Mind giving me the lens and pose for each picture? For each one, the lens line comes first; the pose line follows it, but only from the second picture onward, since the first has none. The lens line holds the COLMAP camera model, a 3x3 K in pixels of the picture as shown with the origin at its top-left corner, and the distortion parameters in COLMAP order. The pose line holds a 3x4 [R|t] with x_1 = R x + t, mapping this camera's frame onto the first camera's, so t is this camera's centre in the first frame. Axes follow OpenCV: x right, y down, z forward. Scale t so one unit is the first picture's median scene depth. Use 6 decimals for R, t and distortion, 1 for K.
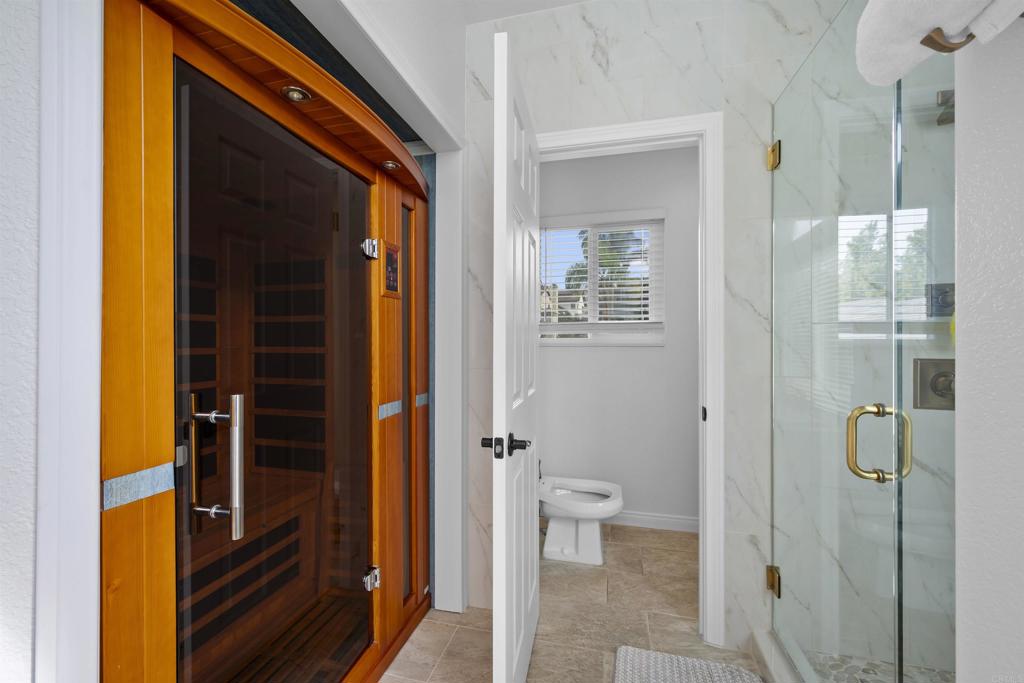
lens RADIAL K [[428.8, 0, 509.4], [0, 428.8, 340.7], [0, 0, 1]] dist [0.000224, 0.000300]
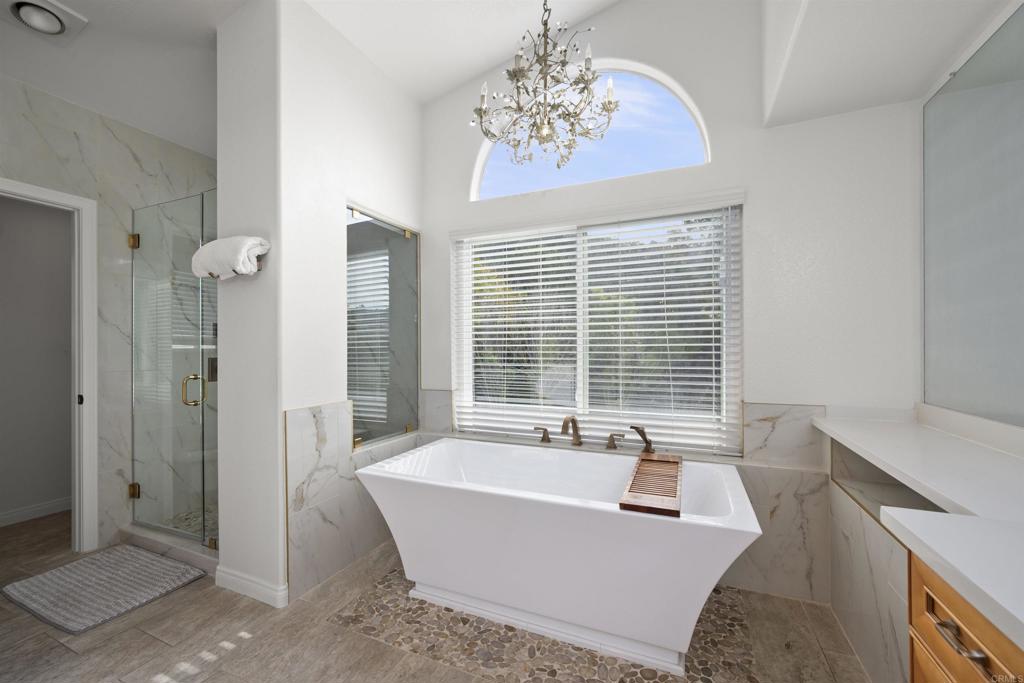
lens RADIAL K [[407.5, 0, 510.0], [0, 407.5, 346.0], [0, 0, 1]] dist [-0.002181, -0.000094]
pose [[0.183258, 0.003511, 0.983059, -0.685571], [0.004845, 0.999978, -0.004474, 0.000151], [-0.983053, 0.005583, 0.183237, -0.748758]]
